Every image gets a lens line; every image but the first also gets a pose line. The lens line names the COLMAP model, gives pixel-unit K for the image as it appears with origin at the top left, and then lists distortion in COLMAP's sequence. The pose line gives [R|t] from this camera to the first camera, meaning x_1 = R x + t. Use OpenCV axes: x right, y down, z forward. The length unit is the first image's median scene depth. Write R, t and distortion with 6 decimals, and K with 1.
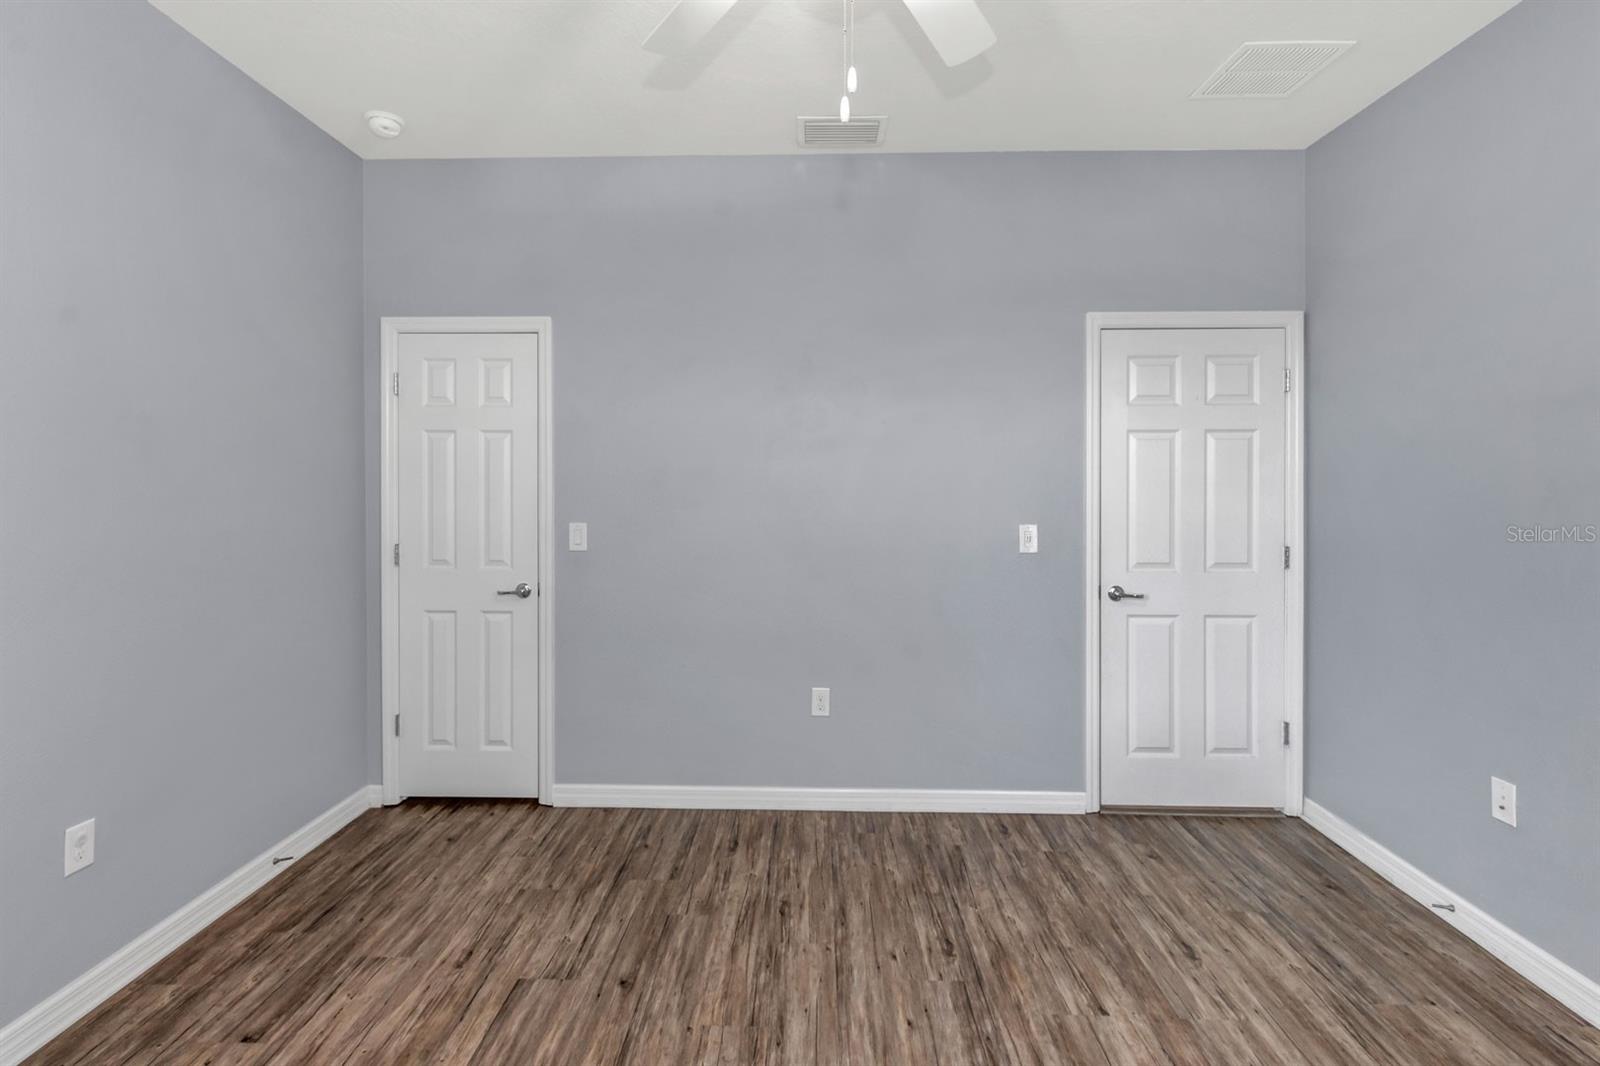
lens RADIAL K [[747.1, 0, 800.0], [0, 747.1, 533.0], [0, 0, 1]] dist [0.001546, 0.000143]
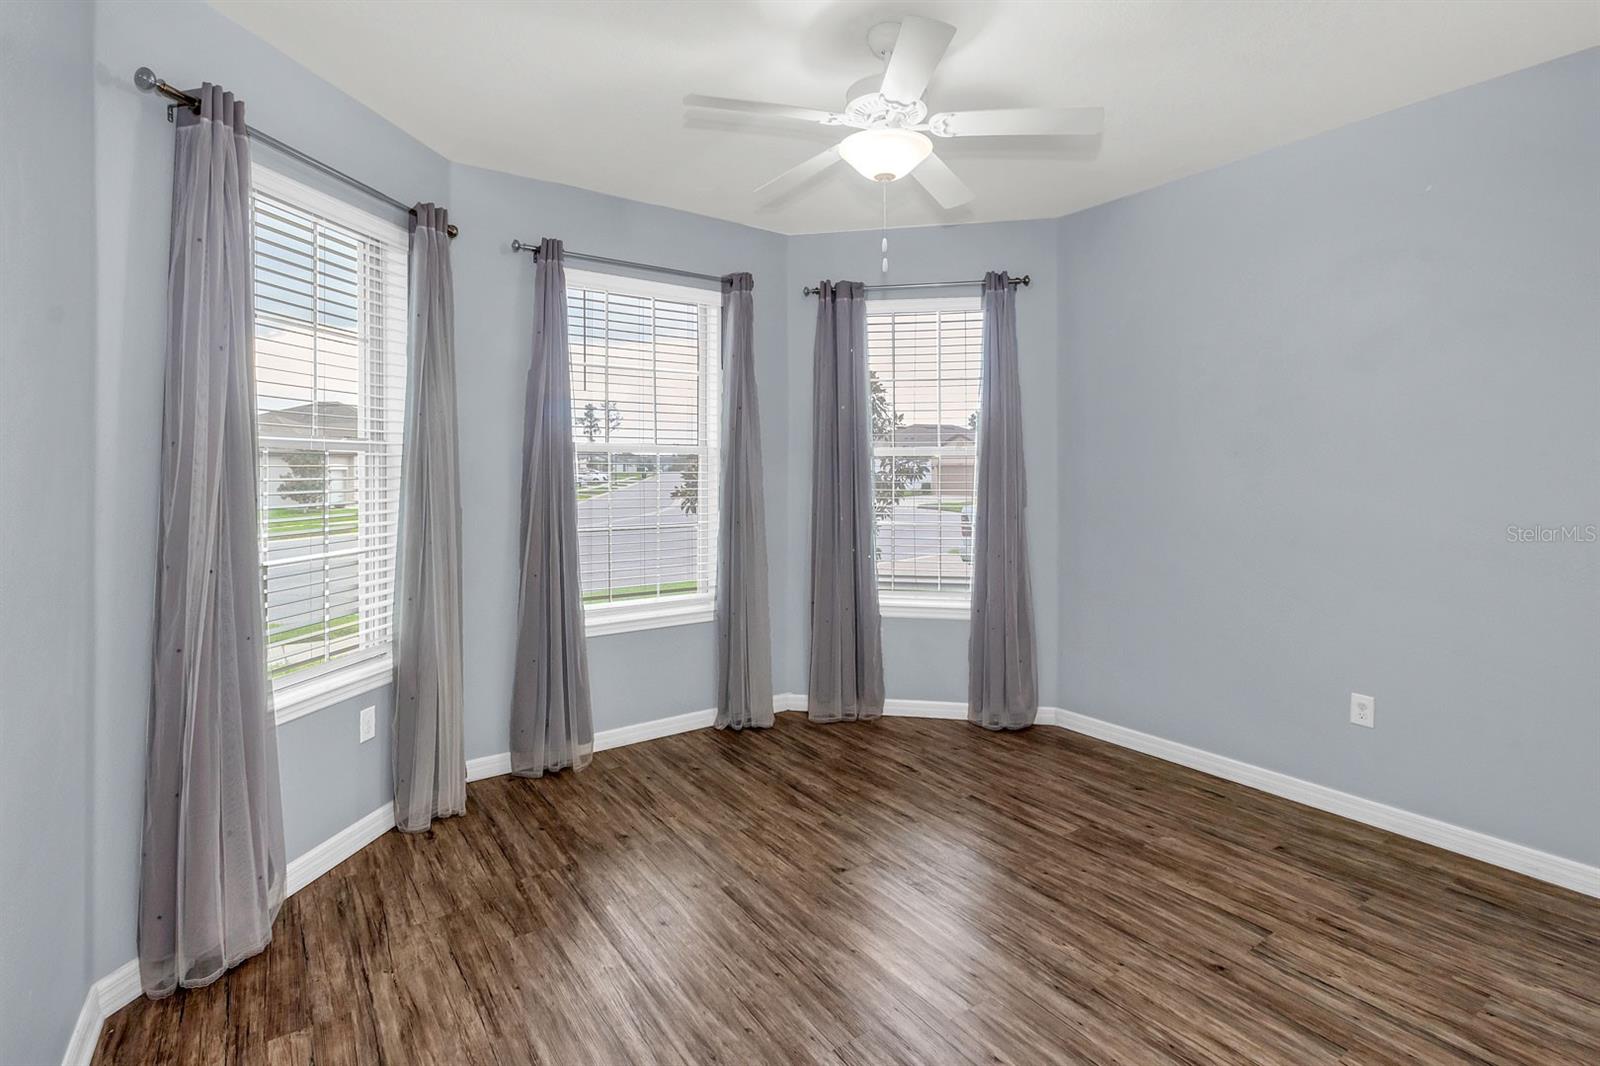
lens RADIAL K [[758.2, 0, 798.3], [0, 758.2, 509.7], [0, 0, 1]] dist [0.001915, -0.000051]
pose [[-0.804574, 0.033414, -0.592912, 0.796544], [-0.038800, 0.993325, 0.108630, -0.100492], [0.592584, 0.110406, -0.797906, 1.388611]]
